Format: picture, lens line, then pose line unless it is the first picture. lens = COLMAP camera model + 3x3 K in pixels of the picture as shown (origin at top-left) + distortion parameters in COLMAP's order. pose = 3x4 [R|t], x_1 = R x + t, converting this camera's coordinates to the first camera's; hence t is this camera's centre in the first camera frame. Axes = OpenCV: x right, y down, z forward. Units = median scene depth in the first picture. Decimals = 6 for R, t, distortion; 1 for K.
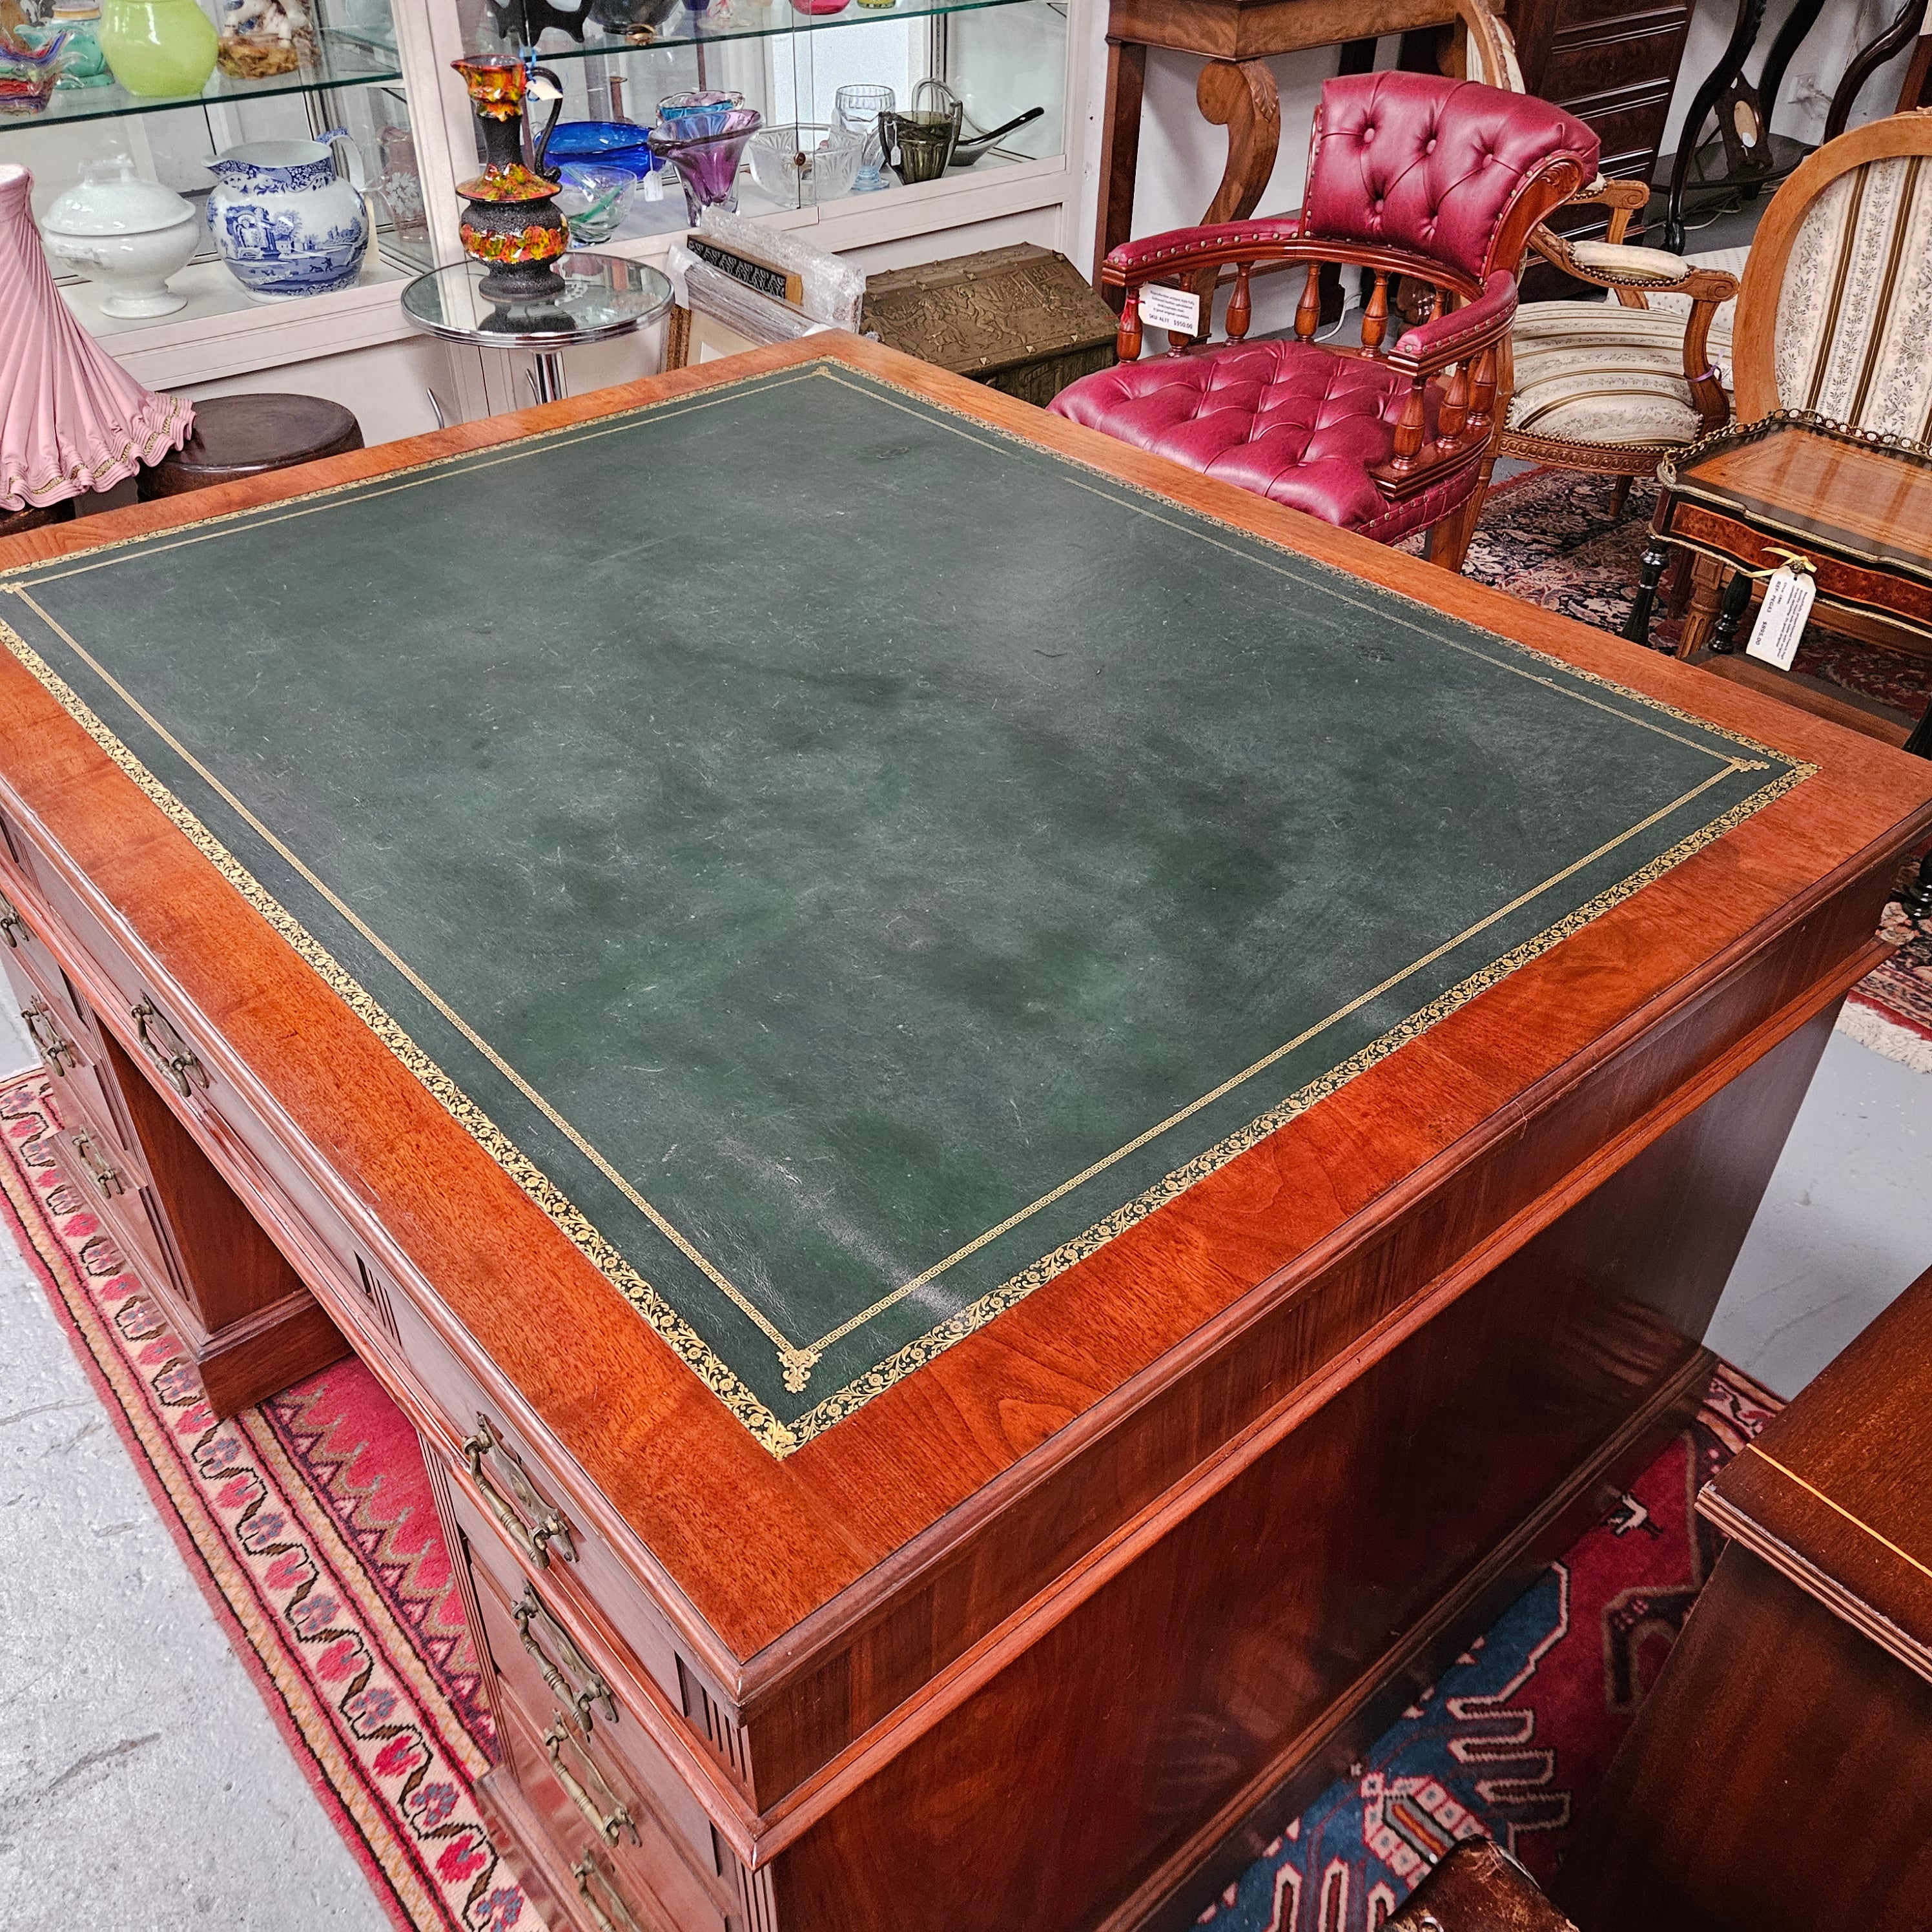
lens RADIAL K [[1754.0, 0, 941.9], [0, 1754.0, 962.8], [0, 0, 1]] dist [0.018115, 0.009023]
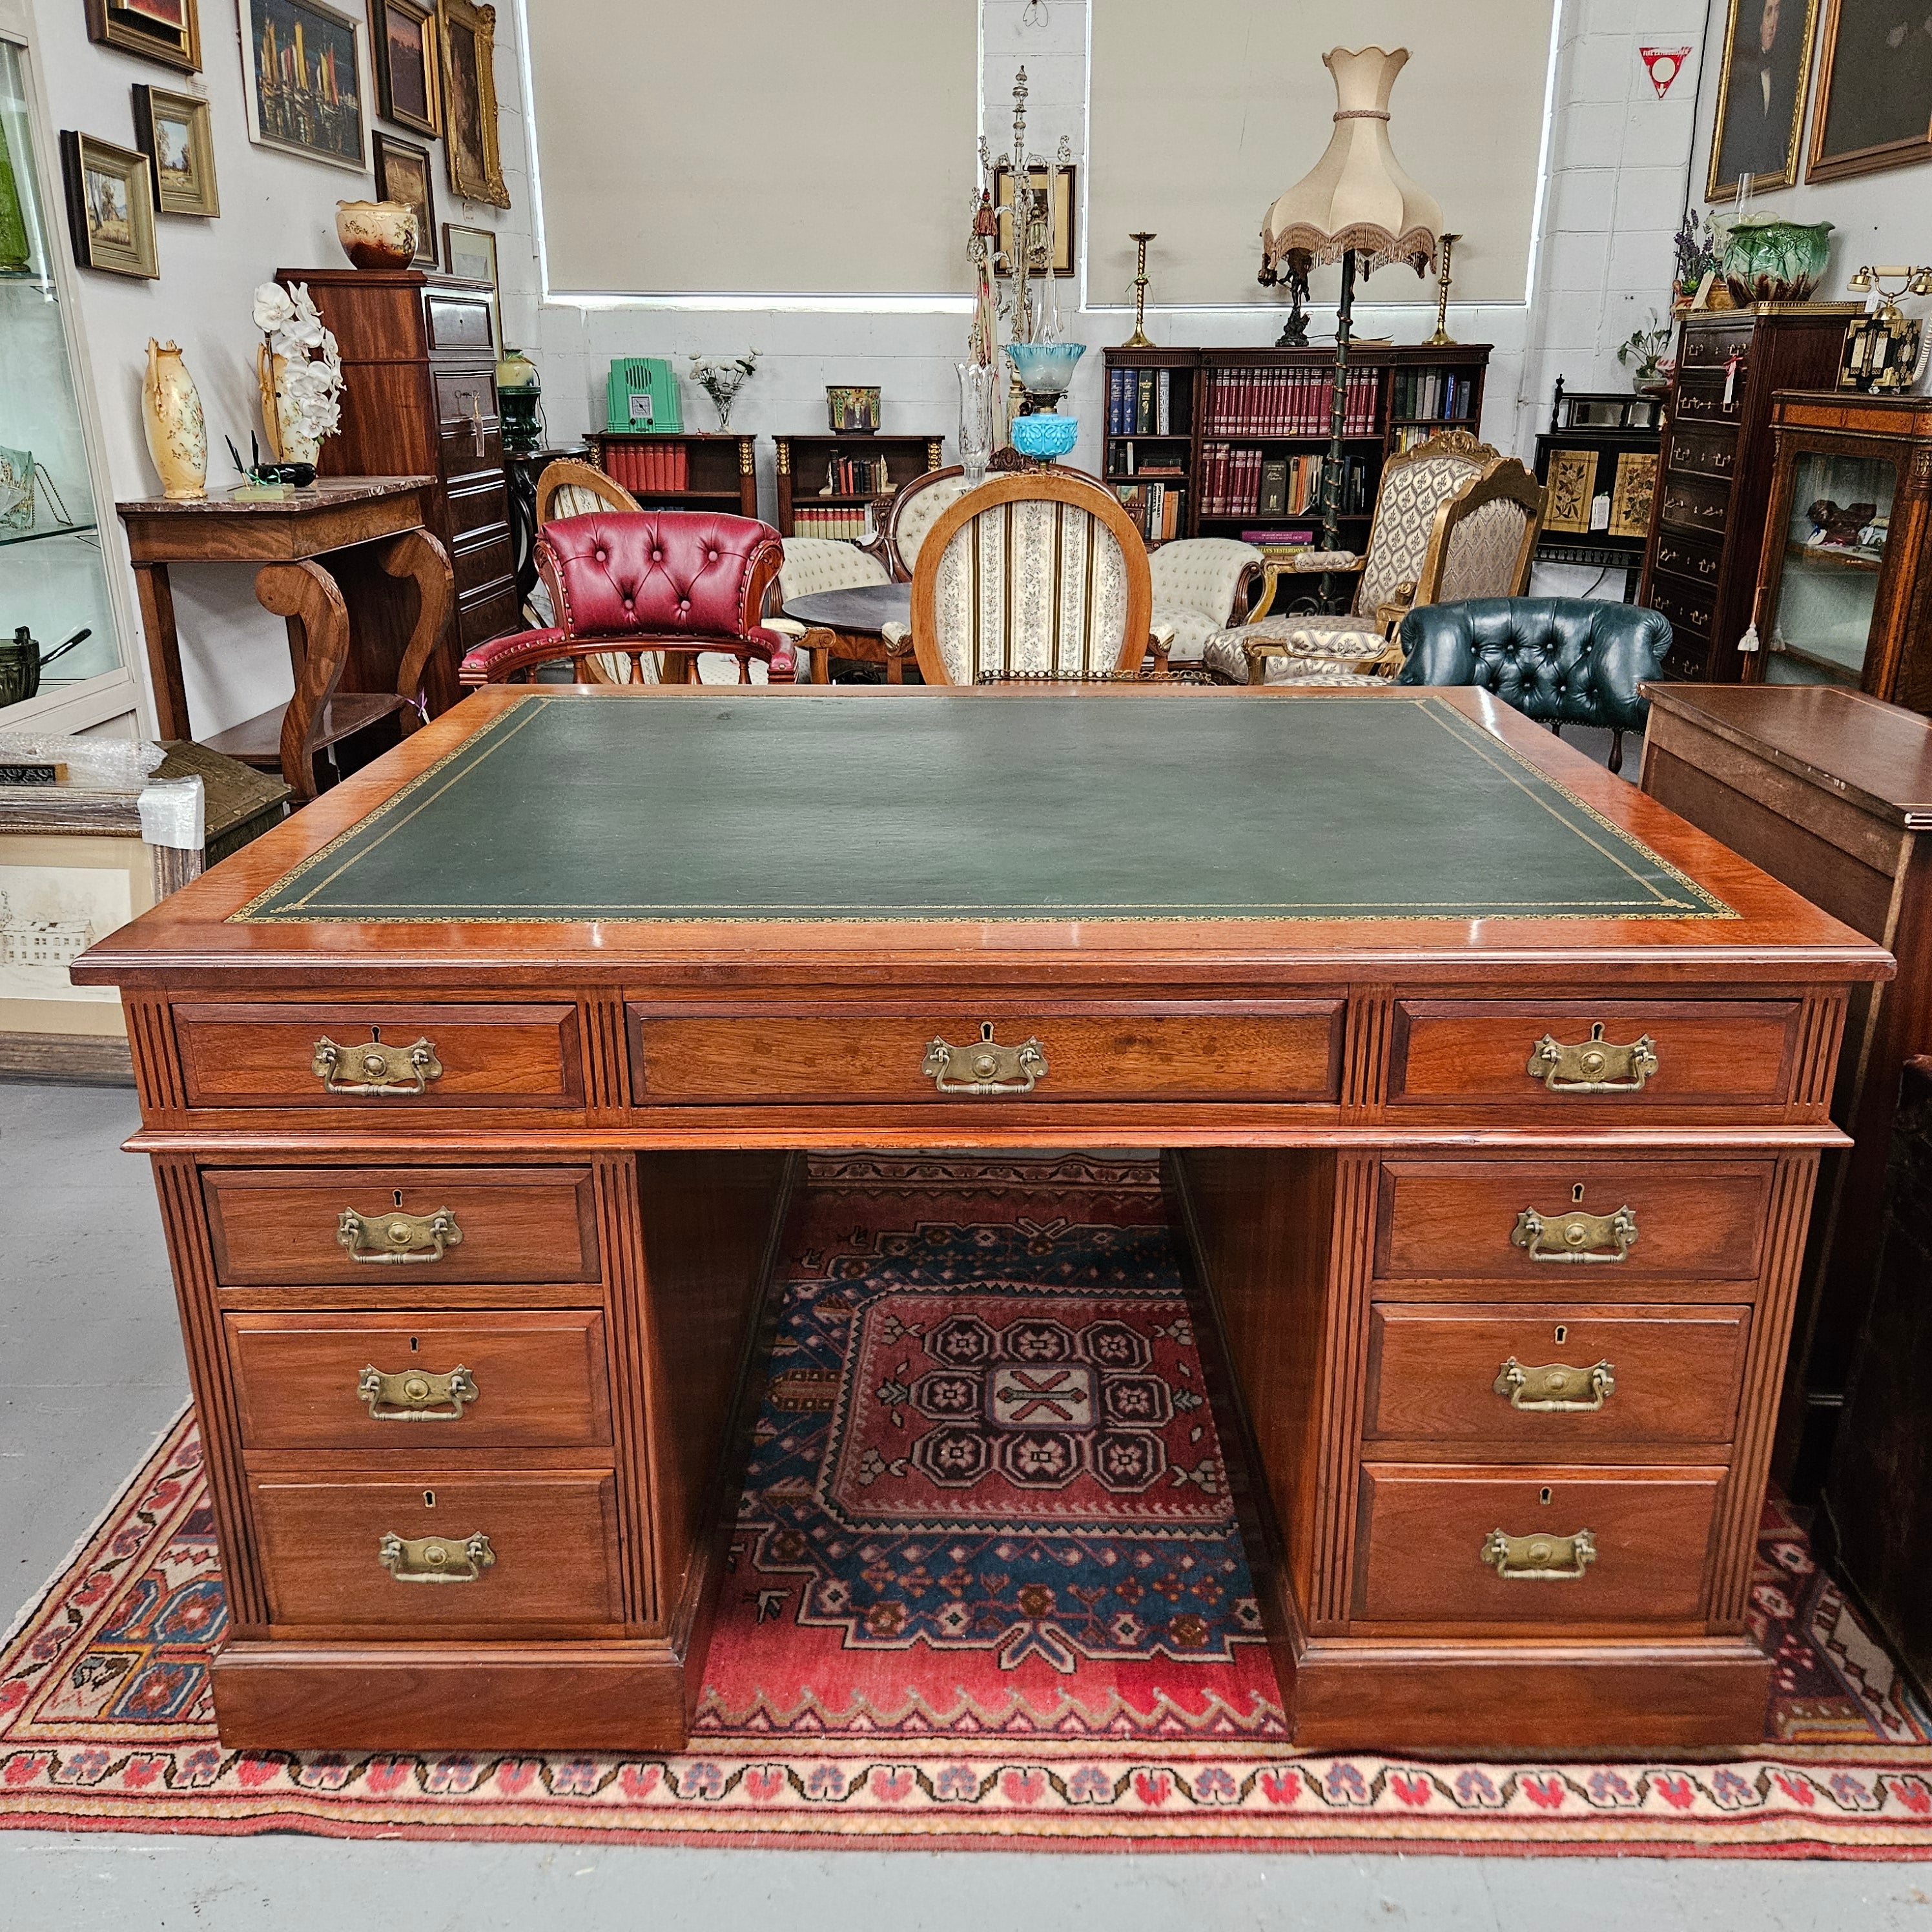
lens RADIAL K [[1735.8, 0, 984.3], [0, 1735.8, 964.4], [0, 0, 1]] dist [0.070636, -0.070266]
pose [[0.652728, -0.259246, 0.711855, -0.944354], [0.463902, 0.879639, -0.105020, 0.082599], [-0.598950, 0.398780, 0.694430, 0.141147]]
